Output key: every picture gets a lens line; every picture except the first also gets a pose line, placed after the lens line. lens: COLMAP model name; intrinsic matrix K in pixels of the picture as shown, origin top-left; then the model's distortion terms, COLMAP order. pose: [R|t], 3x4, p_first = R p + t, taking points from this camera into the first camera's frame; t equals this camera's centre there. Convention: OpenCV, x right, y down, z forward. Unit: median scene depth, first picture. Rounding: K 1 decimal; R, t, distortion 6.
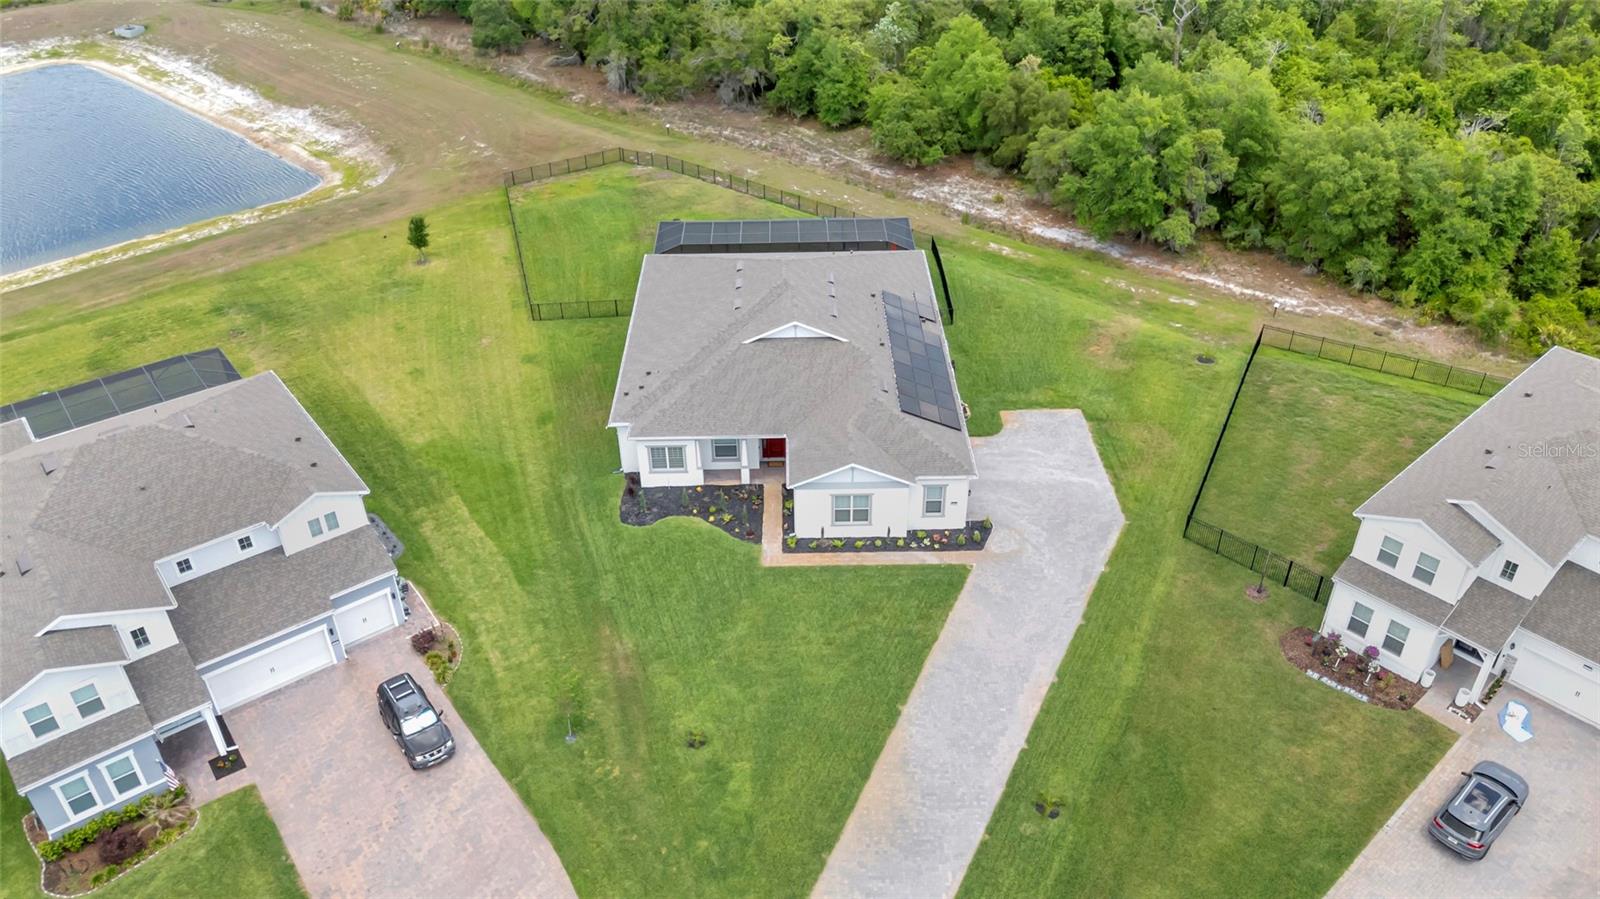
lens RADIAL K [[1178.4, 0, 800.0], [0, 1178.4, 449.5], [0, 0, 1]] dist [0.068507, -0.071883]
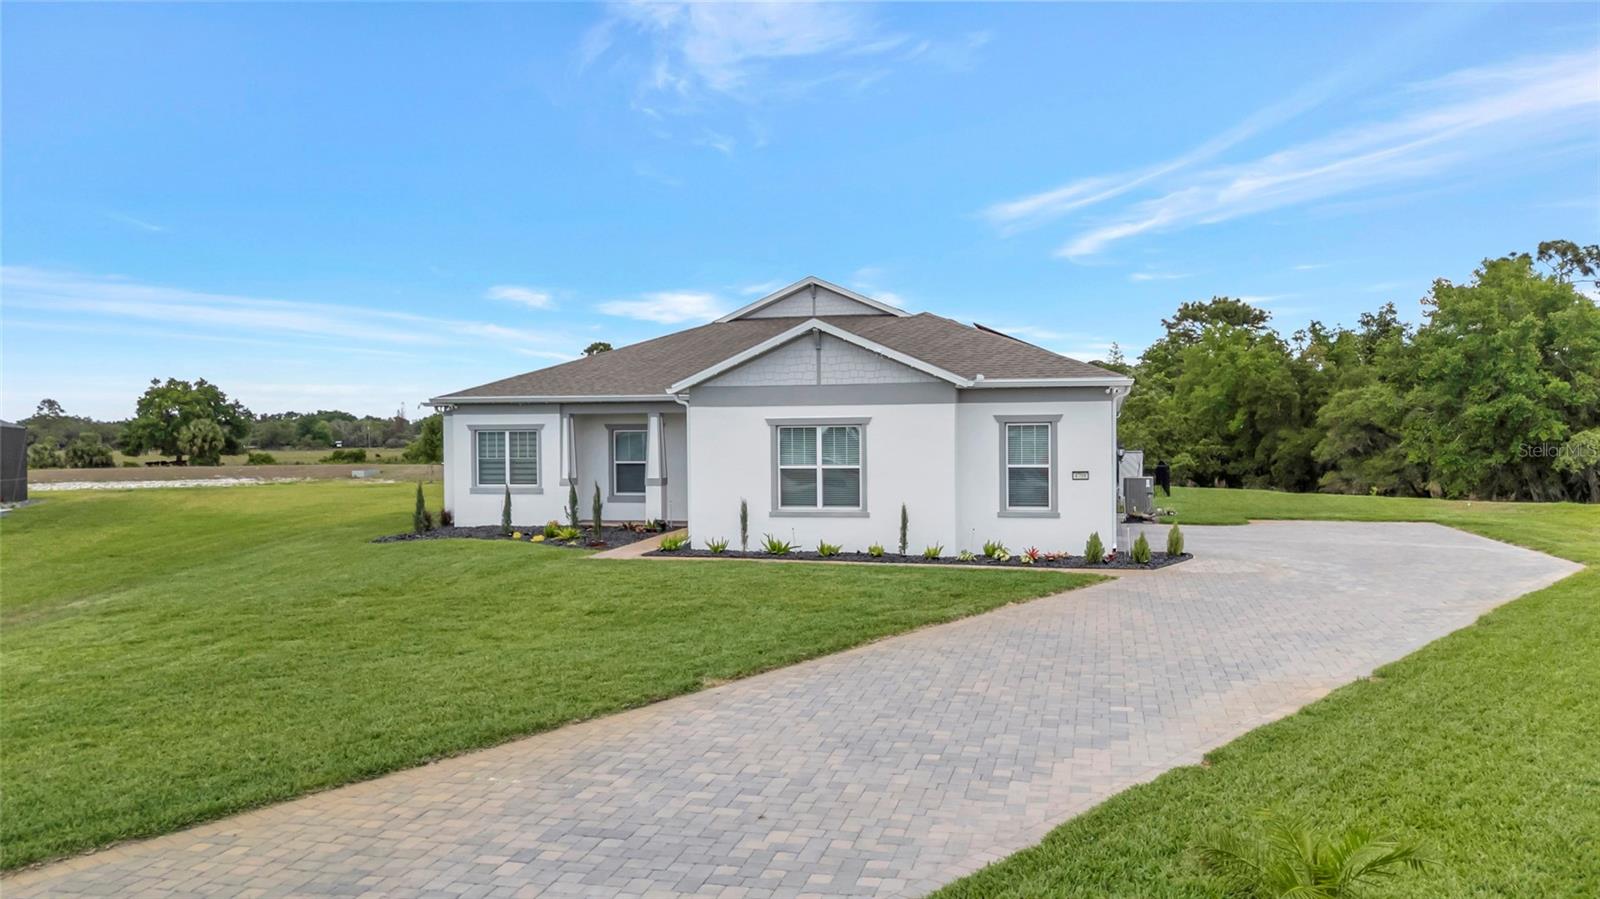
lens RADIAL K [[1179.5, 0, 798.5], [0, 1179.5, 445.2], [0, 0, 1]] dist [0.029057, 0.000707]
pose [[0.962510, 0.002239, -0.271237, 0.141058], [-0.153130, 0.829862, -0.536545, 0.252337], [0.223888, 0.557965, 0.799093, 0.631614]]
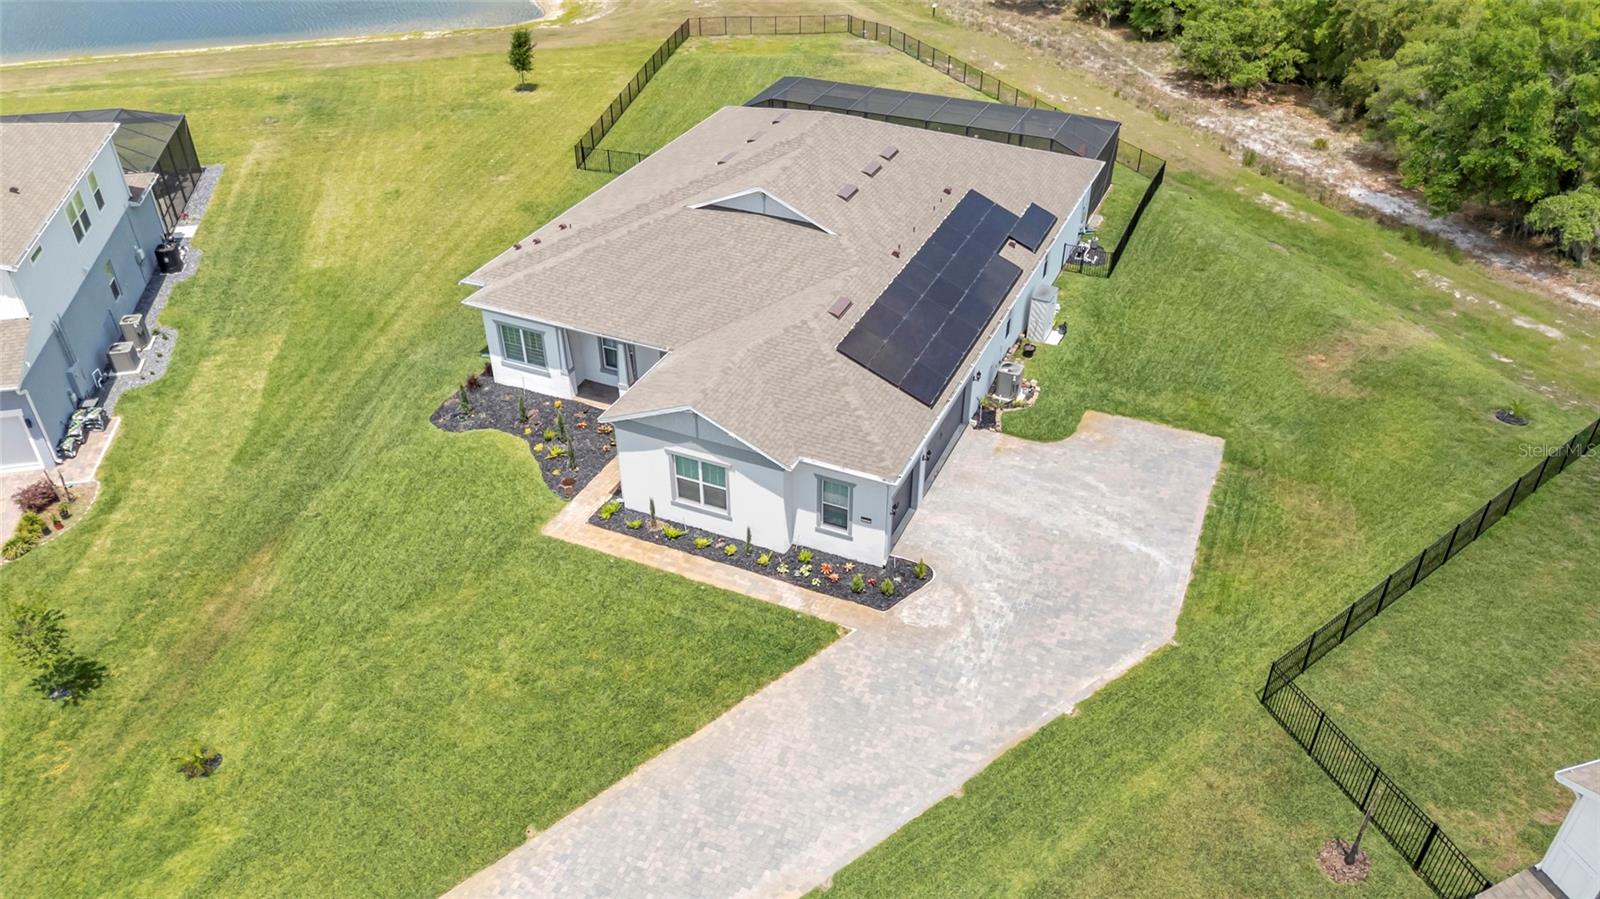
lens RADIAL K [[1186.5, 0, 800.0], [0, 1186.5, 449.5], [0, 0, 1]] dist [0.033417, -0.008984]
pose [[0.906397, 0.247851, -0.342073, 0.279953], [-0.244782, 0.968136, 0.052865, -0.010346], [0.344276, 0.035817, 0.938185, 0.421321]]
